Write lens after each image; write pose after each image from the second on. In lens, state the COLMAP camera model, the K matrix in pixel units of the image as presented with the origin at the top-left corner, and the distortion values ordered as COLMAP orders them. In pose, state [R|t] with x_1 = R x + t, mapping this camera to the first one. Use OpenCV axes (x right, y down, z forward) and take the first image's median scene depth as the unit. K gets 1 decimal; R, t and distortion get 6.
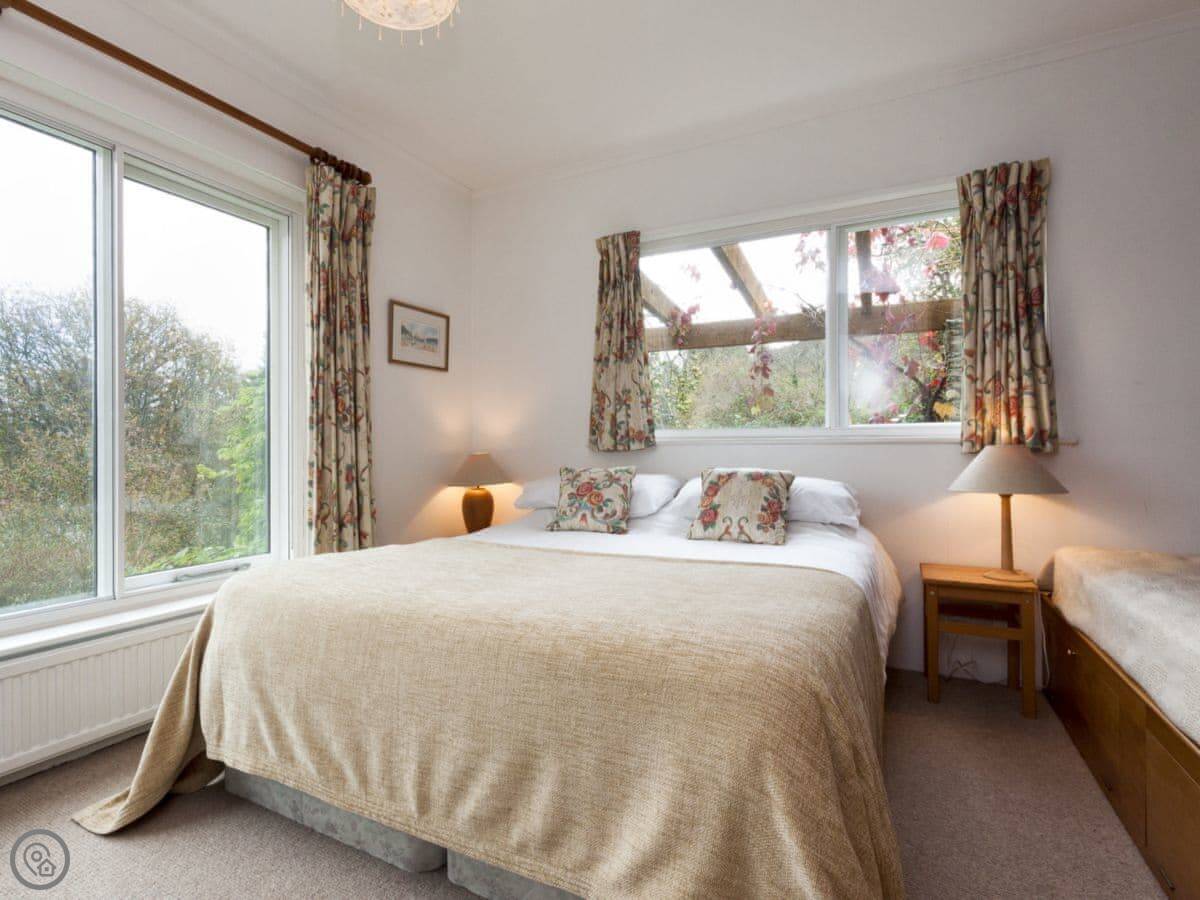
lens RADIAL K [[623.4, 0, 598.0], [0, 623.4, 441.9], [0, 0, 1]] dist [-0.004387, -0.000743]
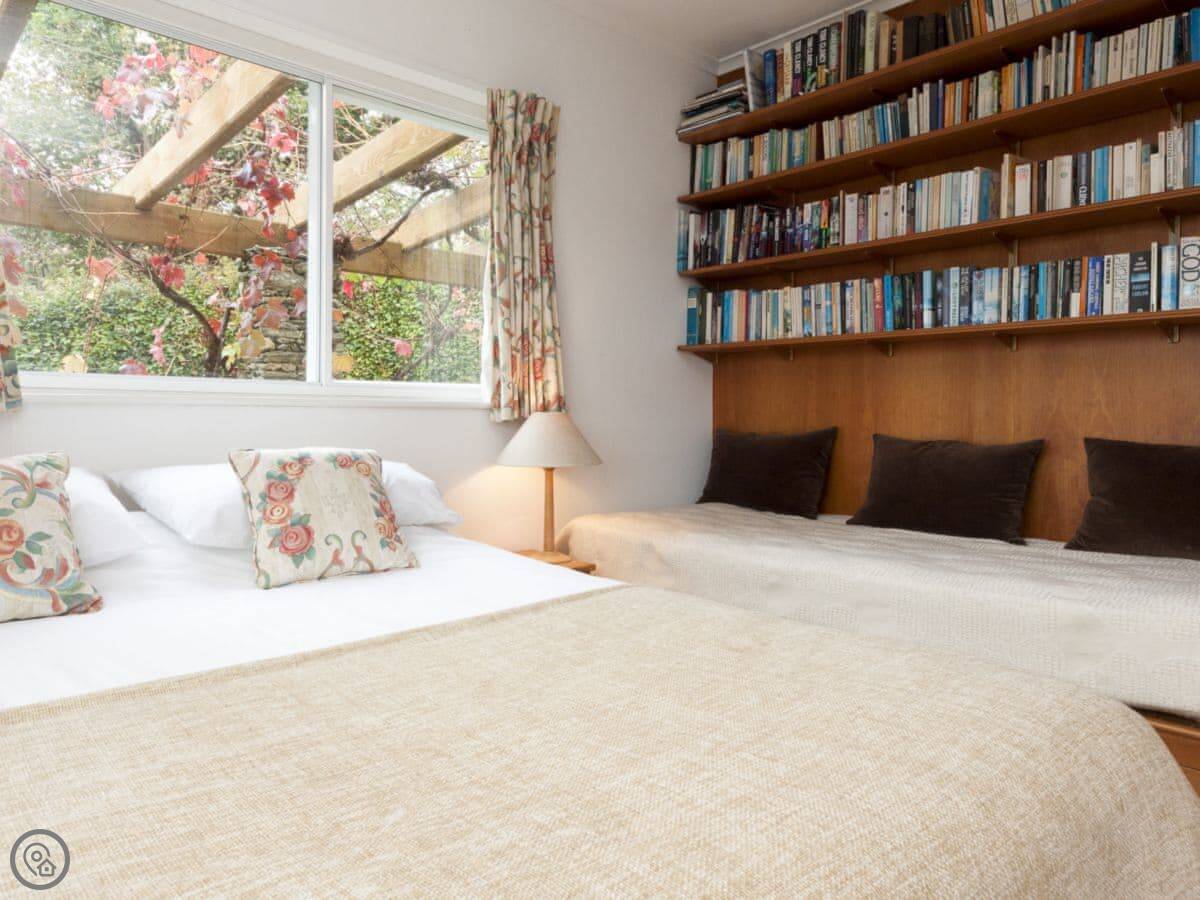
lens RADIAL K [[789.8, 0, 600.4], [0, 789.8, 412.1], [0, 0, 1]] dist [0.002592, 0.001025]
pose [[0.354755, 0.011135, 0.934893, -0.361203], [-0.014229, 0.999878, -0.006510, 0.010488], [-0.934851, -0.010993, 0.354870, 0.502202]]
